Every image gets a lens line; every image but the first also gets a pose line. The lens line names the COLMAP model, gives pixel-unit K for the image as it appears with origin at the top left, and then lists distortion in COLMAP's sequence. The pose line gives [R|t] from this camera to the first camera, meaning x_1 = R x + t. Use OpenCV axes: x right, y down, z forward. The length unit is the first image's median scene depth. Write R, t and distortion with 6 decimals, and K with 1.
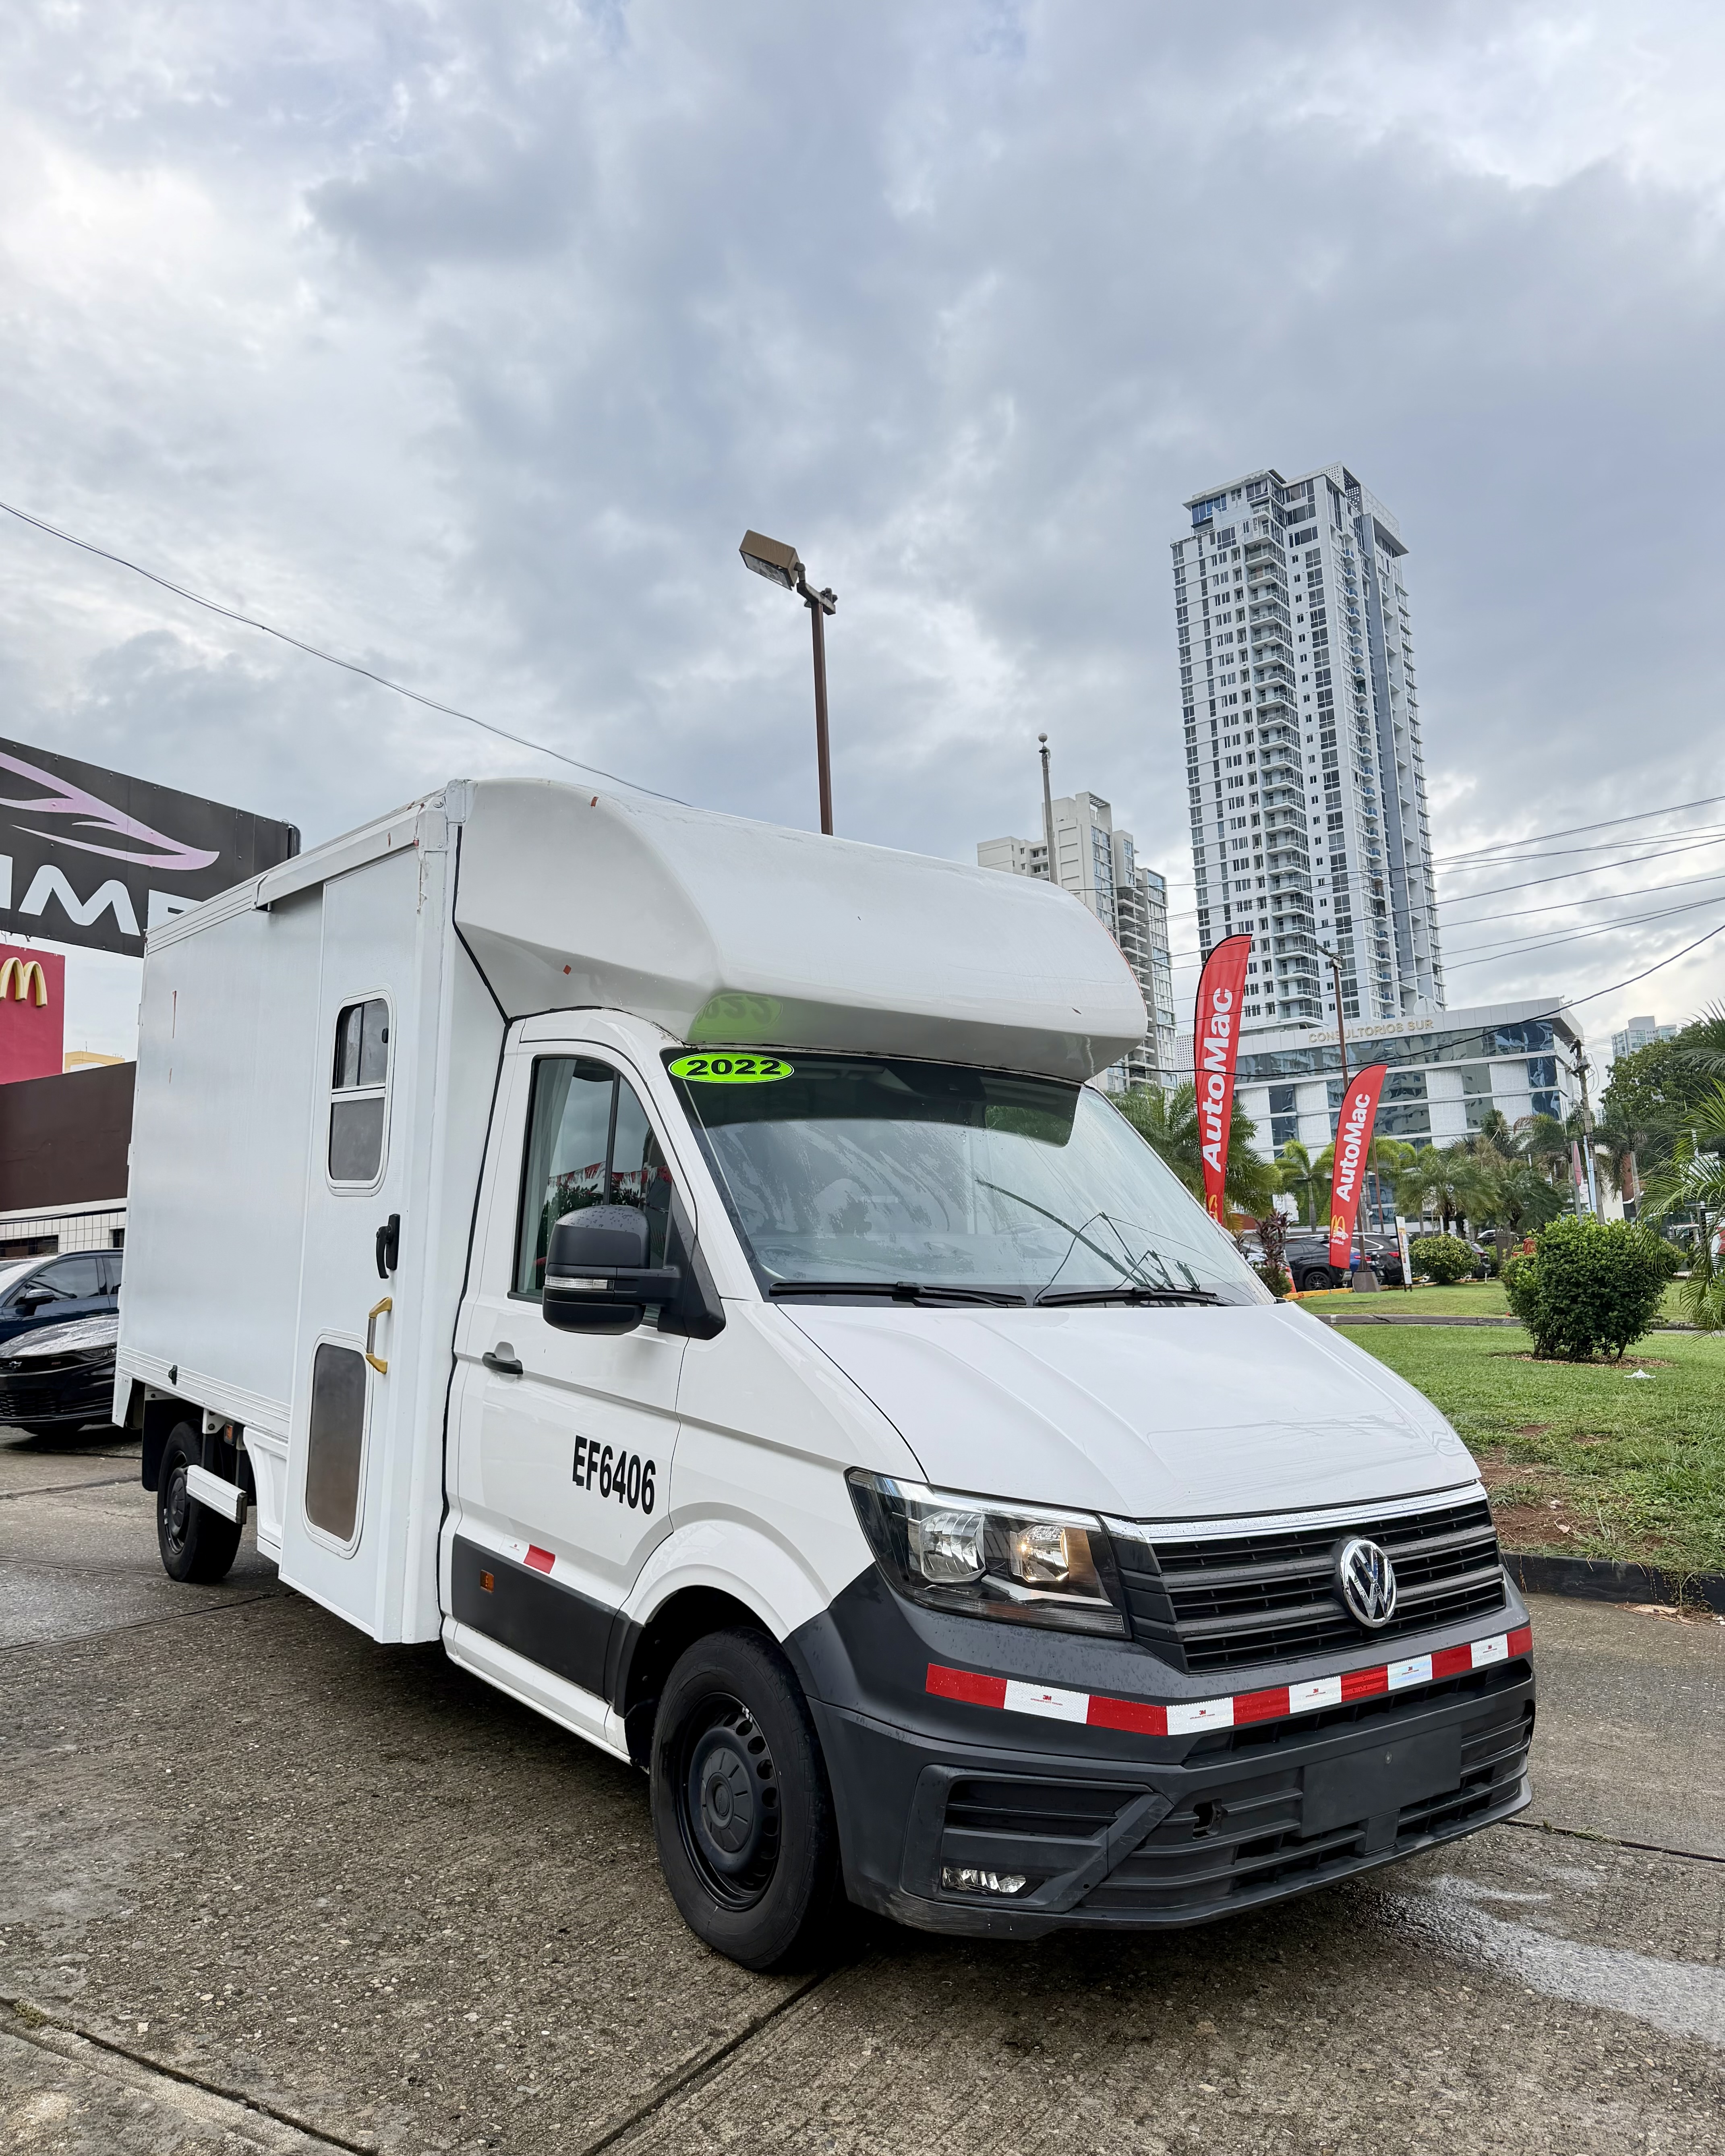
lens RADIAL K [[1624.4, 0, 868.2], [0, 1624.4, 1082.7], [0, 0, 1]] dist [0.005228, 0.005557]
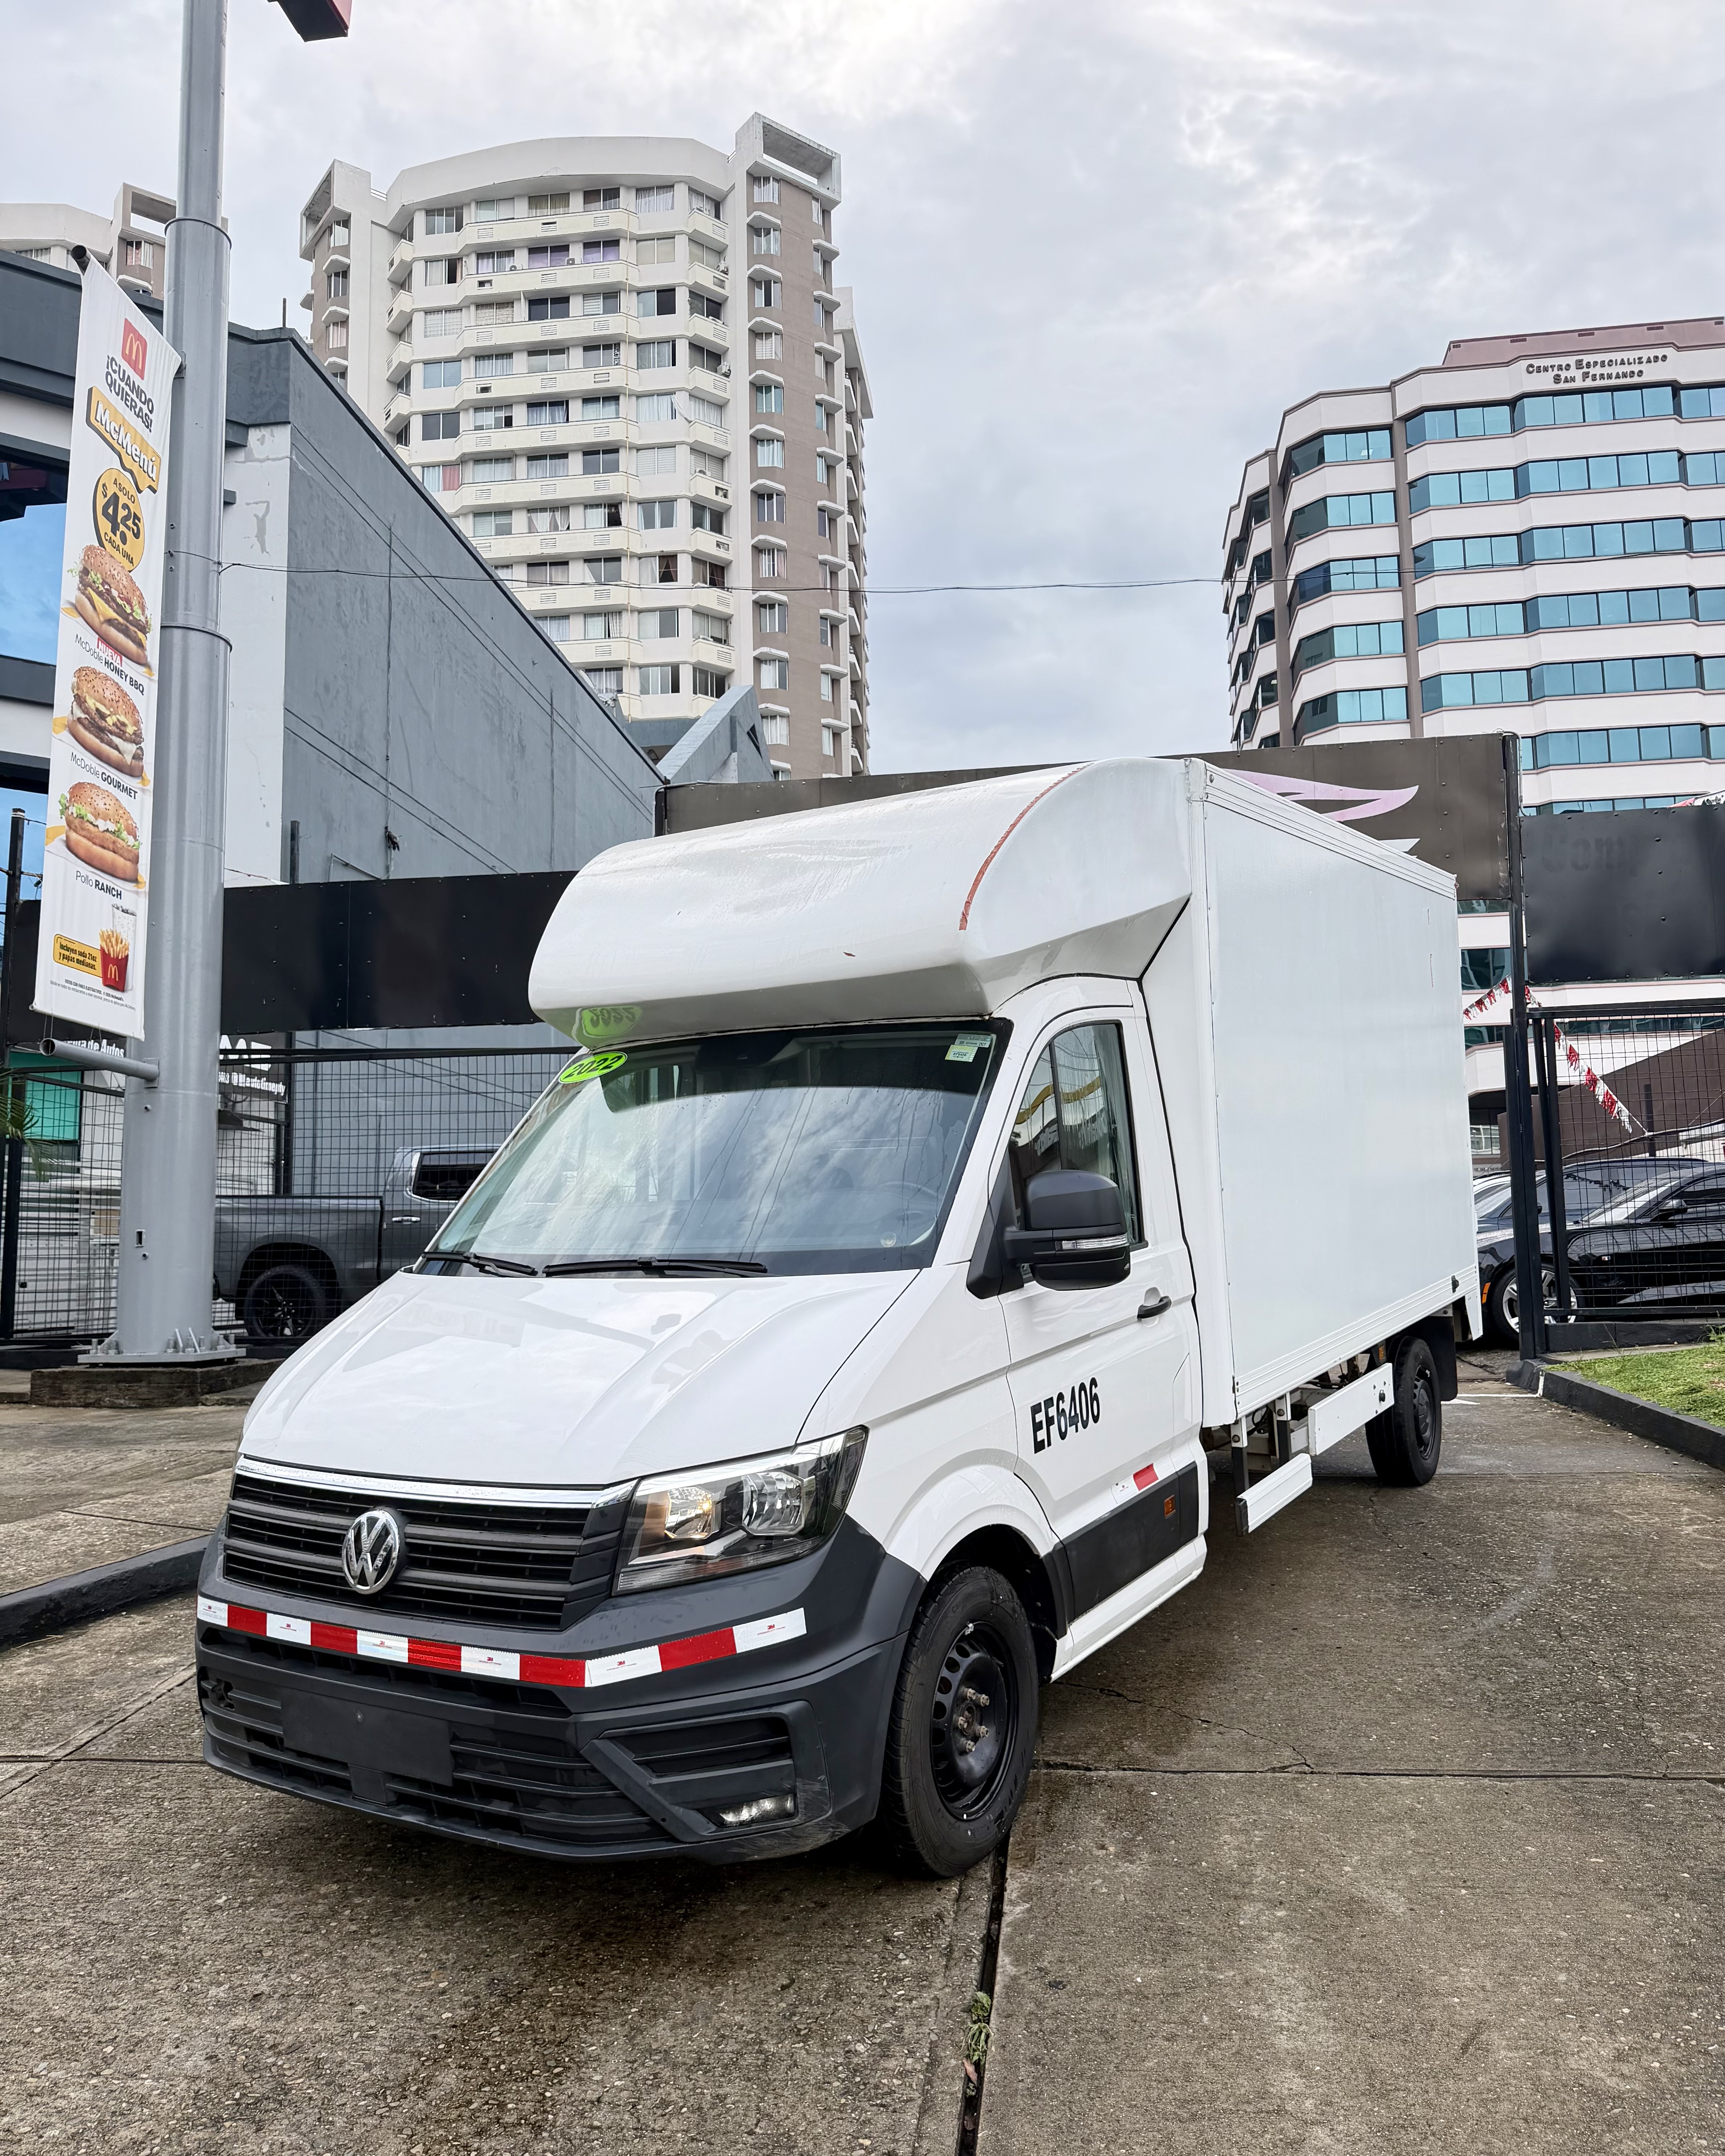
lens RADIAL K [[1624.4, 0, 868.2], [0, 1624.4, 1082.7], [0, 0, 1]] dist [0.005228, 0.005557]
pose [[0.328136, -0.090180, -0.940316, 1.416436], [0.155138, 0.987061, -0.040525, 0.100971], [0.931804, -0.132581, 0.337881, 0.978120]]
